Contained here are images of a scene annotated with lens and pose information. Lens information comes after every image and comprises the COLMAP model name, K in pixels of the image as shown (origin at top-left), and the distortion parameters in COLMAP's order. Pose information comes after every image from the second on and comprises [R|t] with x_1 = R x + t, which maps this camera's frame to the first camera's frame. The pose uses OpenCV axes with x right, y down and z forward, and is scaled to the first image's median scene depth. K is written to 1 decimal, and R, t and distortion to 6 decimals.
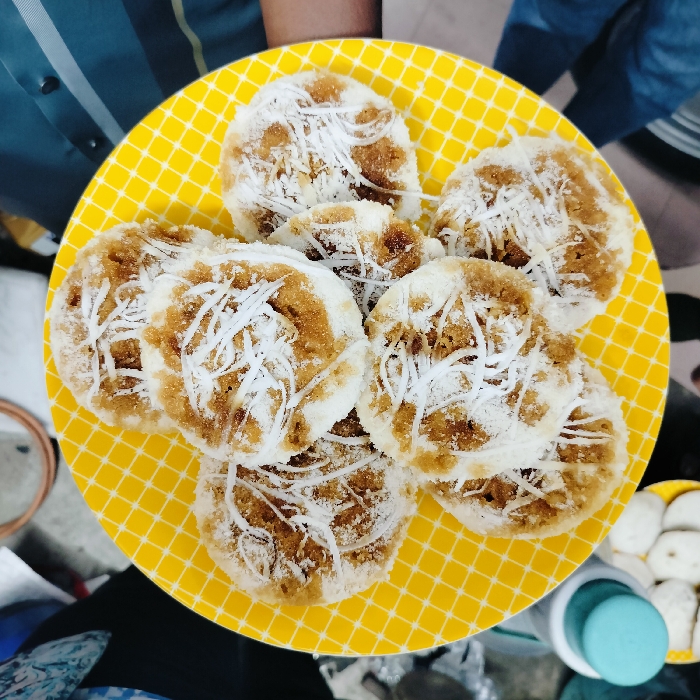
lens RADIAL K [[715.9, 0, 348.8], [0, 715.9, 349.6], [0, 0, 1]] dist [0.011326, 0.000000]
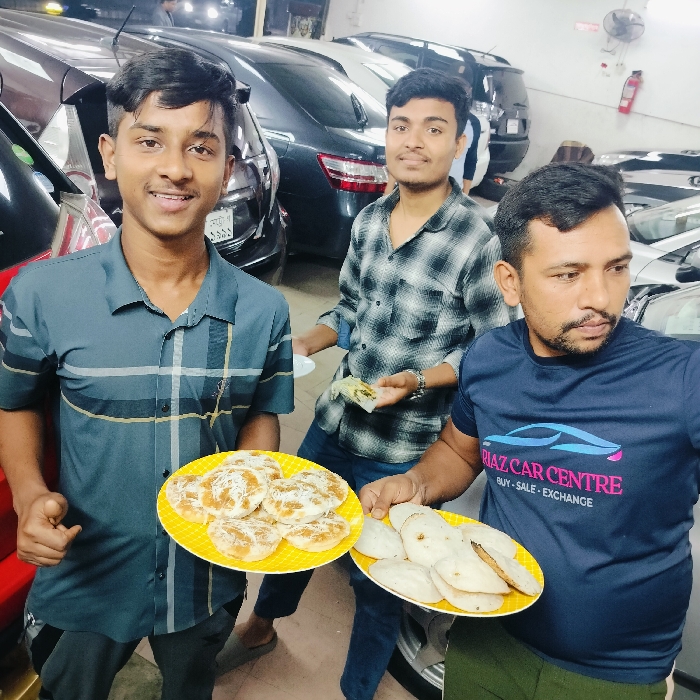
lens RADIAL K [[715.9, 0, 350.0], [0, 715.9, 350.1], [0, 0, 1]] dist [0.011326, 0.000000]
pose [[0.985264, 0.092146, 0.144098, -0.138507], [0.074757, 0.525754, -0.847346, 2.536874], [-0.153839, 0.845631, 0.511118, -1.332319]]
